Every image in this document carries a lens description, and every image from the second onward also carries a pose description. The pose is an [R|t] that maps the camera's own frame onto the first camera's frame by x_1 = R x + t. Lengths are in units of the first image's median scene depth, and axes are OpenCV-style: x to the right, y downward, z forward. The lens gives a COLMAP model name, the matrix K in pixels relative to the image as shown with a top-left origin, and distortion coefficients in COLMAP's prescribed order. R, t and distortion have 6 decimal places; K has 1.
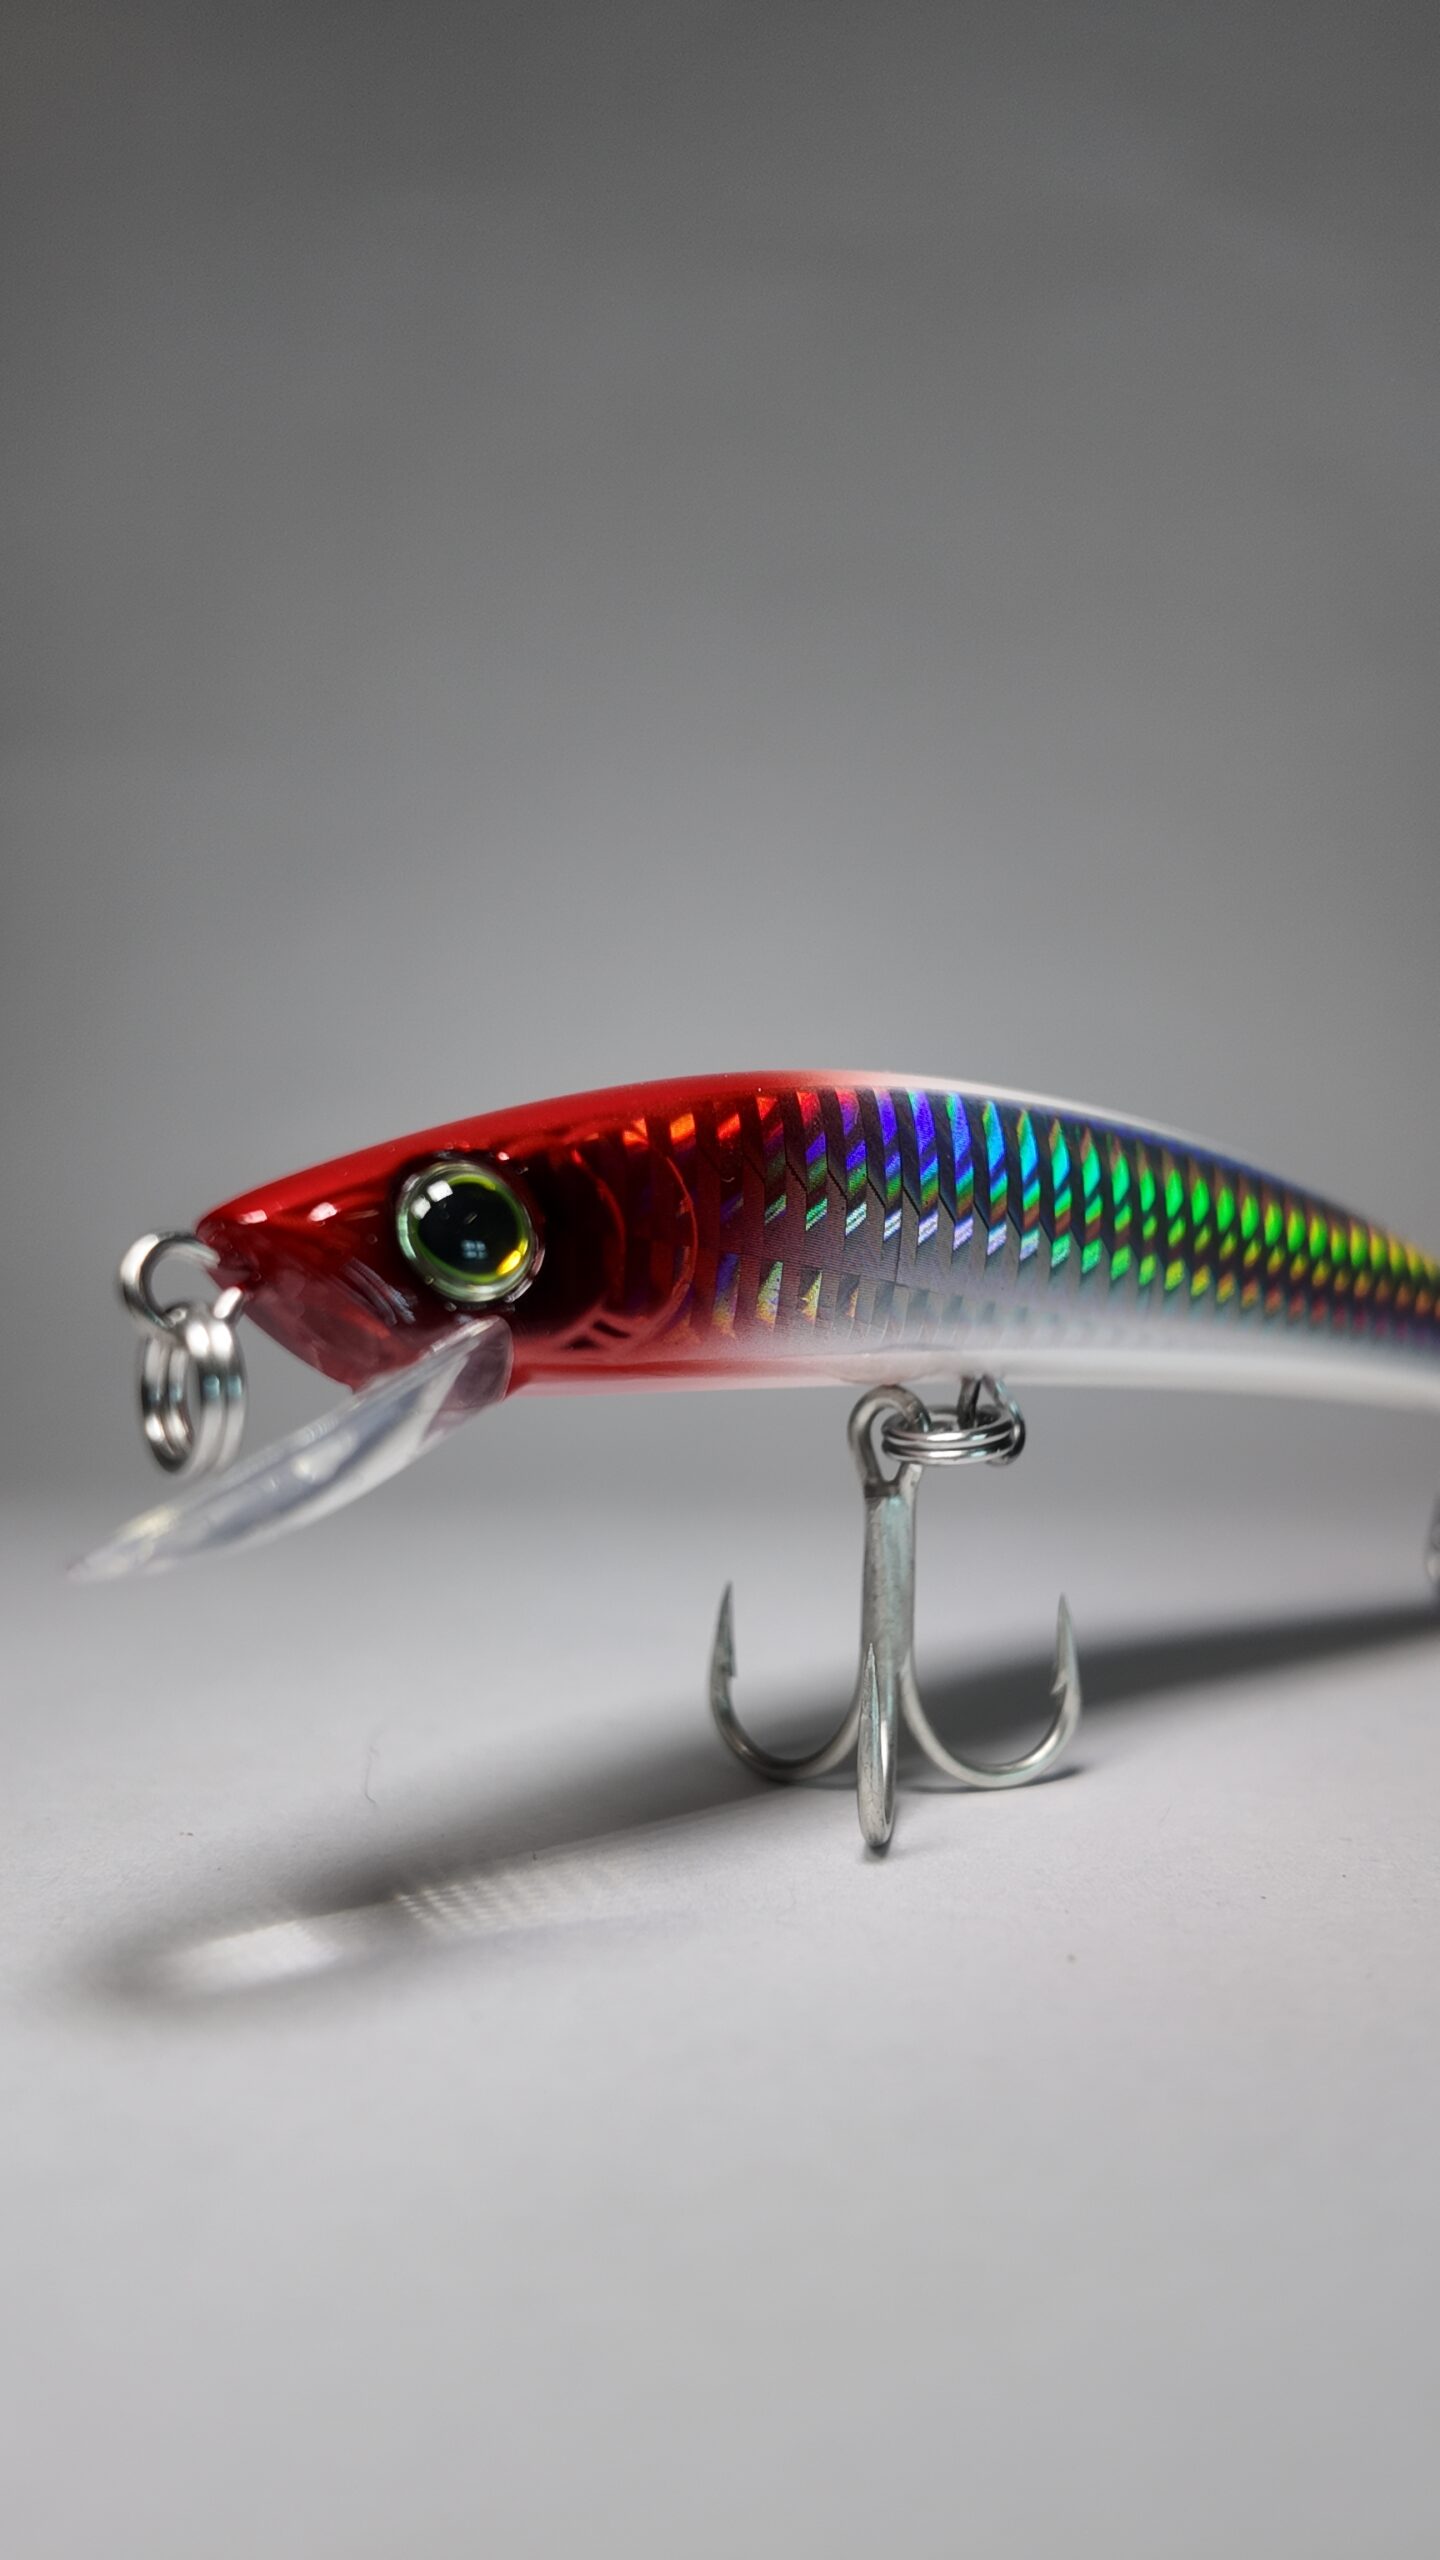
lens RADIAL K [[2079.8, 0, 720.0], [0, 2079.8, 1280.0], [0, 0, 1]] dist [0.246857, -0.538120]
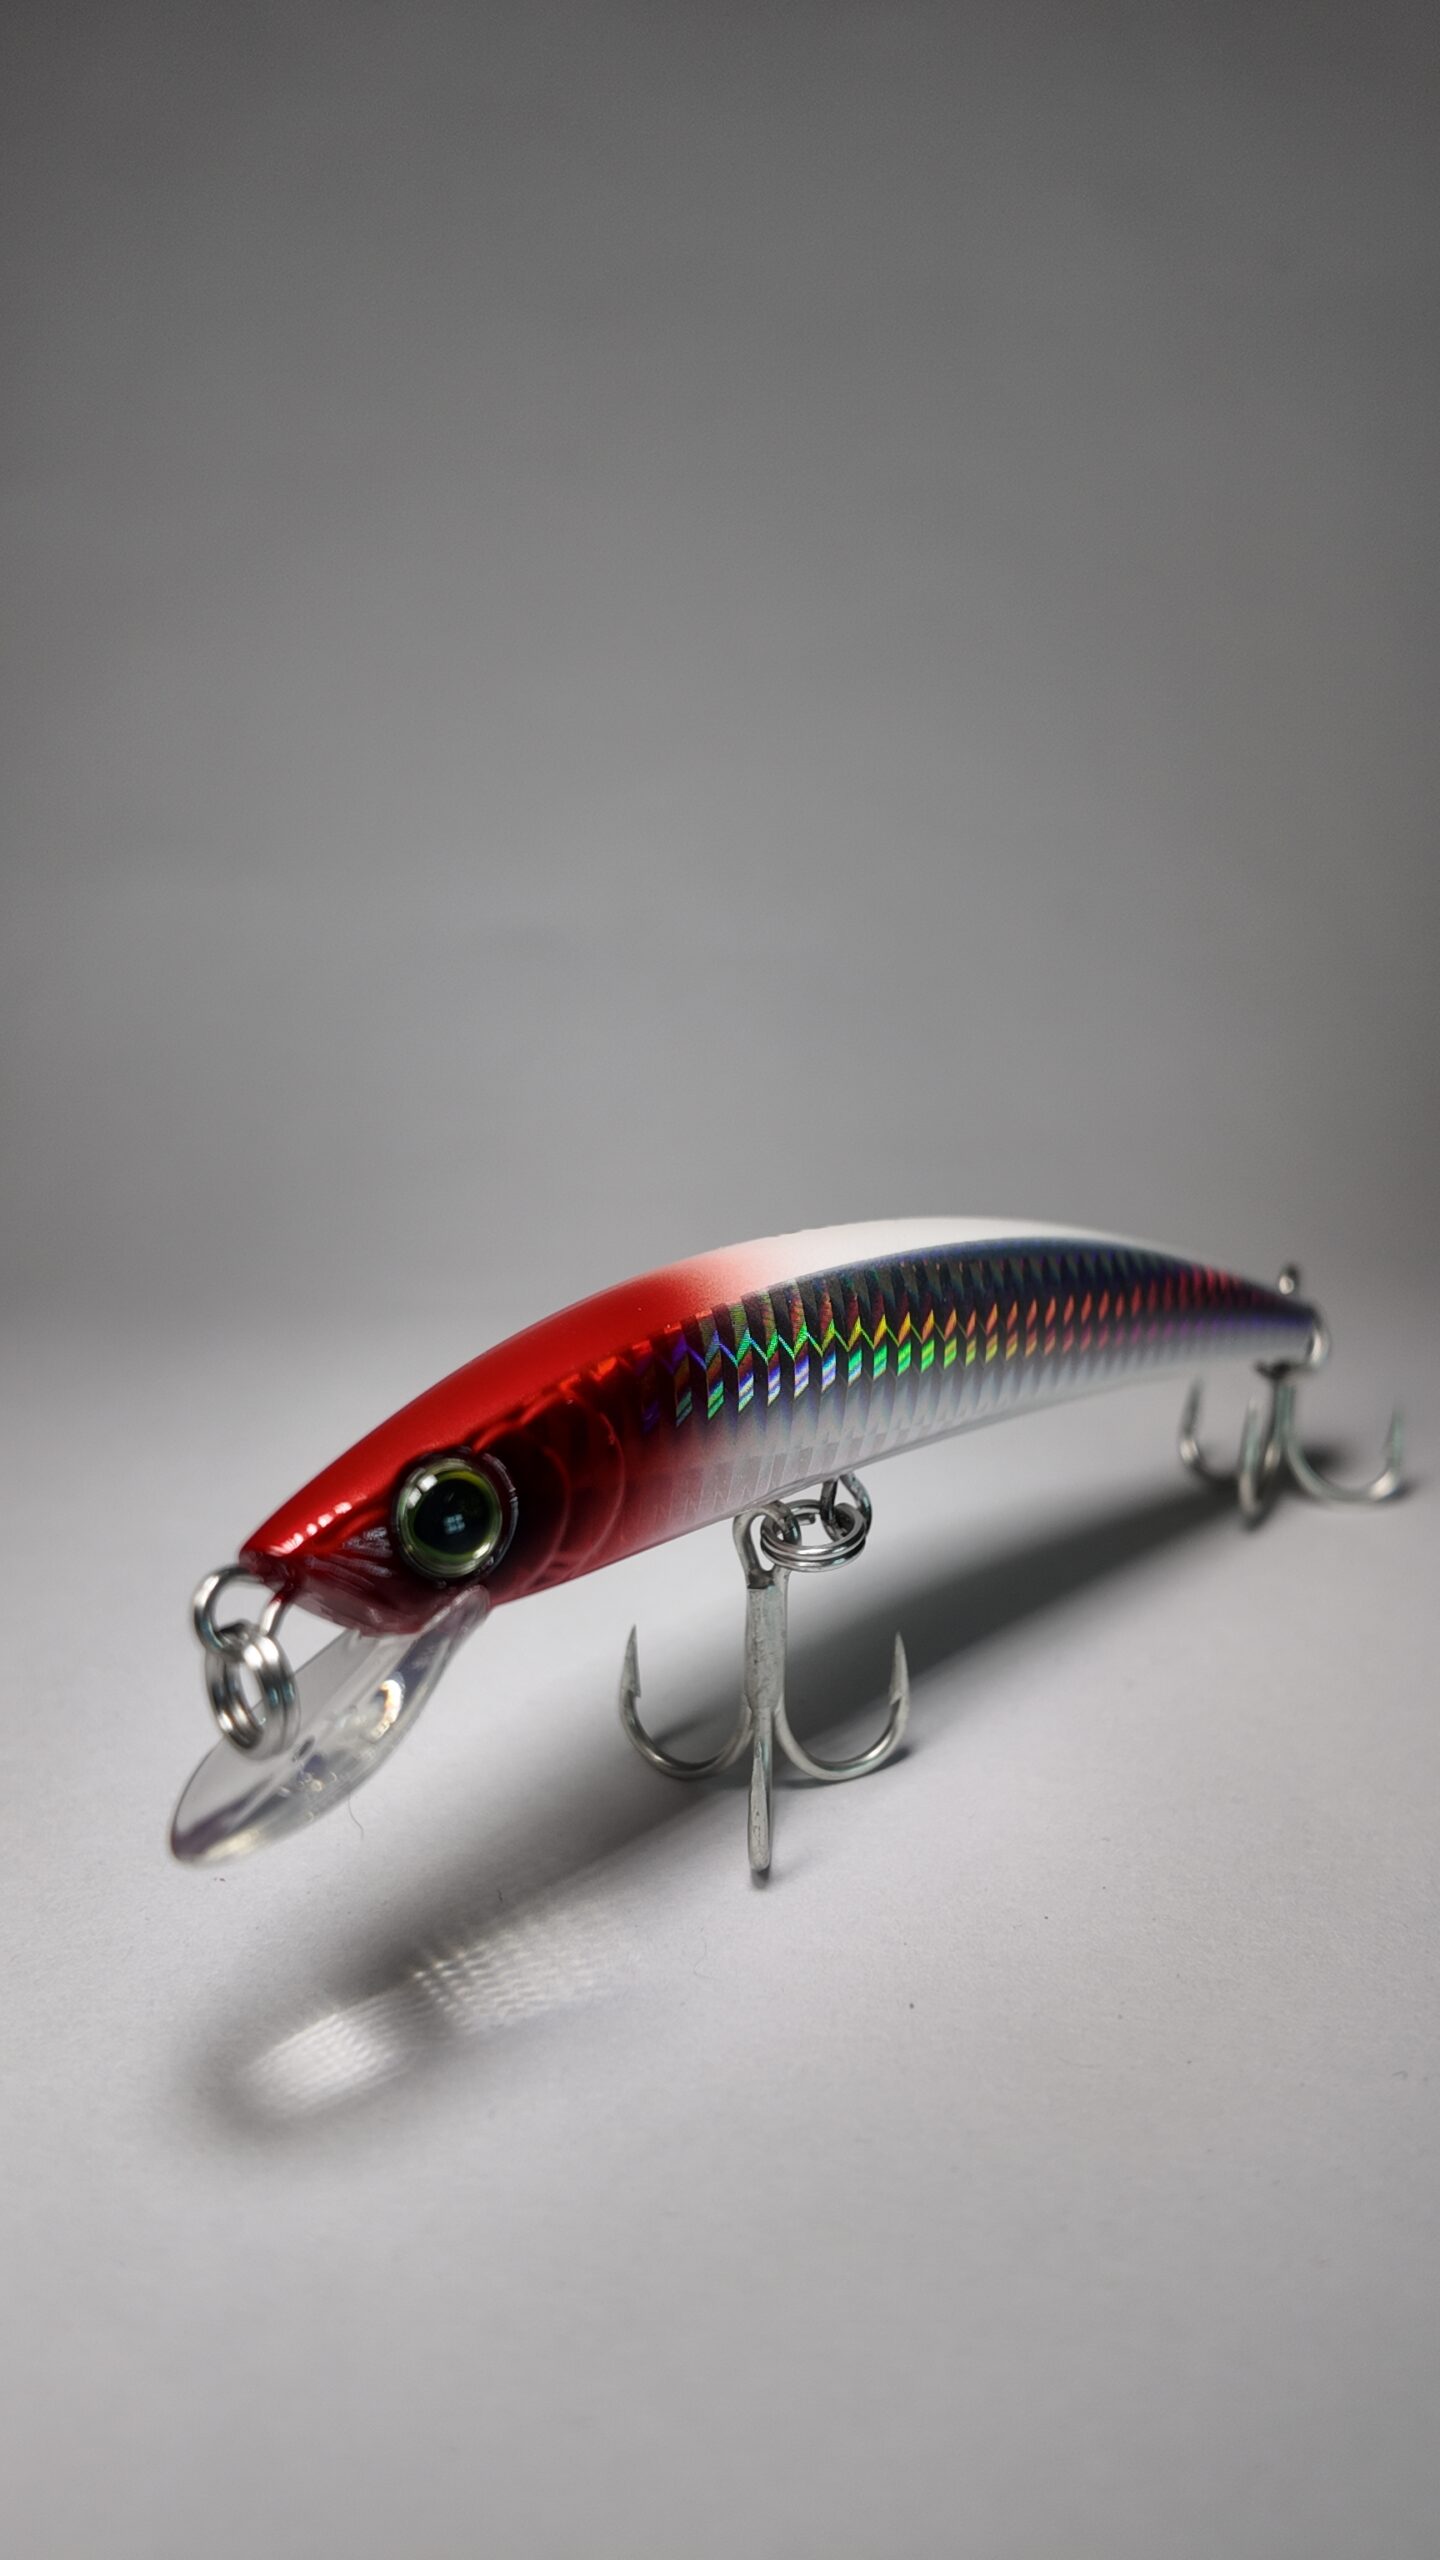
lens RADIAL K [[2079.8, 0, 720.0], [0, 2079.8, 1280.0], [0, 0, 1]] dist [0.246857, -0.538120]
pose [[0.994916, -0.029906, 0.096164, -0.069736], [0.004751, 0.967765, 0.251810, -0.438541], [-0.100595, -0.250073, 0.962987, -0.180917]]
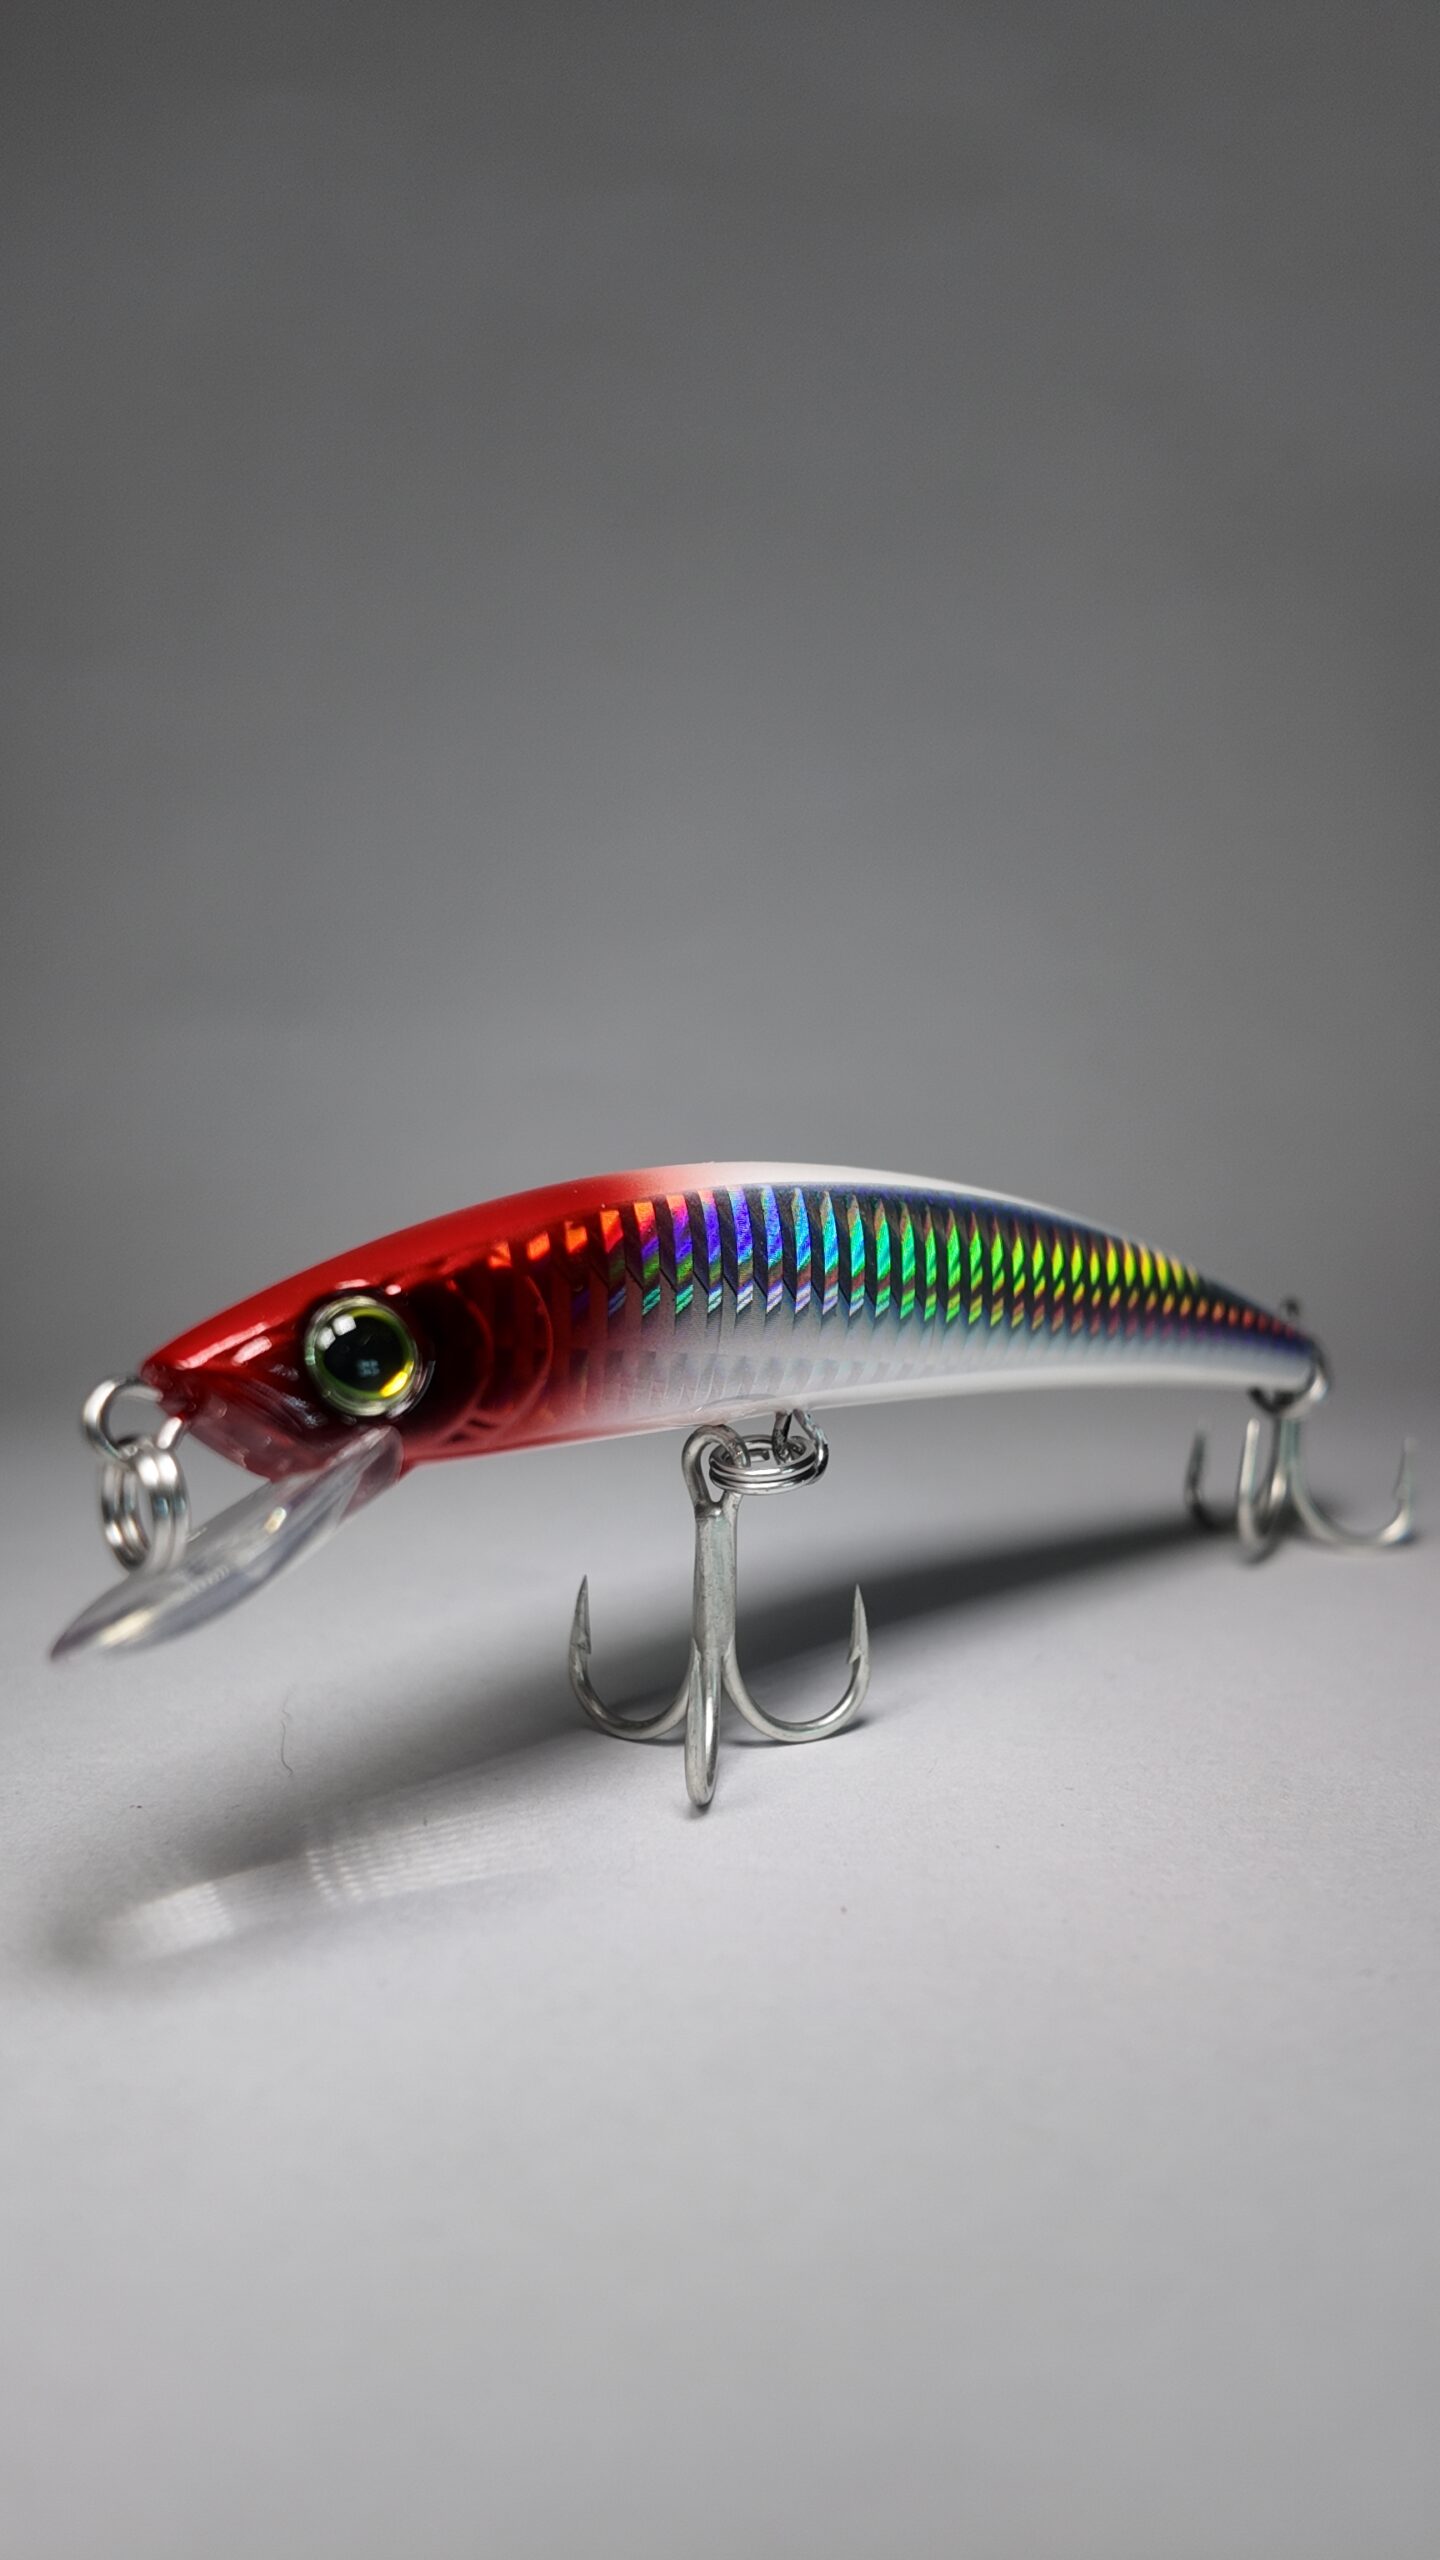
lens RADIAL K [[2079.8, 0, 720.0], [0, 2079.8, 1280.0], [0, 0, 1]] dist [0.246857, -0.538120]
pose [[0.998285, -0.009300, 0.057799, 0.016908], [0.003151, 0.994407, 0.105566, -0.181243], [-0.058458, -0.105203, 0.992731, -0.216068]]
